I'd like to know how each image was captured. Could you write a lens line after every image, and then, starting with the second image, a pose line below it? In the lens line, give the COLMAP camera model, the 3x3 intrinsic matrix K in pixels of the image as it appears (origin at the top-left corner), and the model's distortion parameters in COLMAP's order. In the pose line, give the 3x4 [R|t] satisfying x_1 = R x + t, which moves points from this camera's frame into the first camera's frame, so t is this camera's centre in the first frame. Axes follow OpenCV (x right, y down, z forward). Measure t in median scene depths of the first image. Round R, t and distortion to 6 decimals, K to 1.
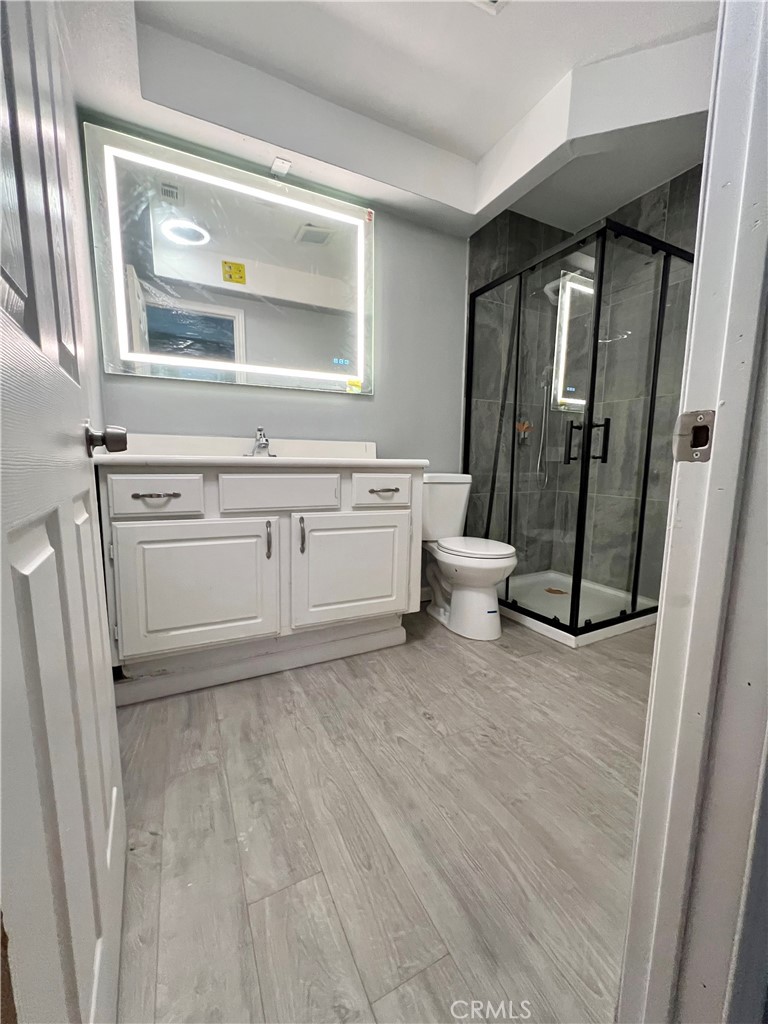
lens RADIAL K [[411.1, 0, 386.0], [0, 411.1, 512.4], [0, 0, 1]] dist [0.002232, 0.000025]
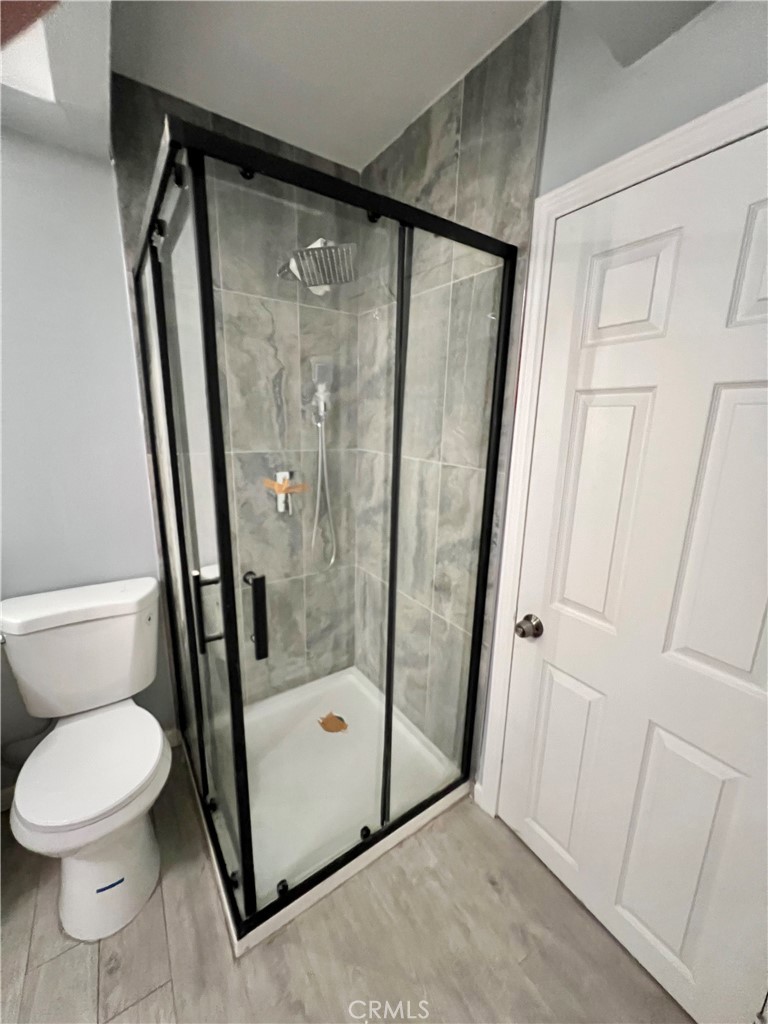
lens RADIAL K [[409.8, 0, 384.0], [0, 409.8, 512.0], [0, 0, 1]] dist [0.009994, 0.000136]
pose [[0.992995, -0.012242, 0.117517, 0.487910], [0.000085, 0.994692, 0.102900, -0.274066], [-0.118153, -0.102169, 0.987725, 0.391240]]
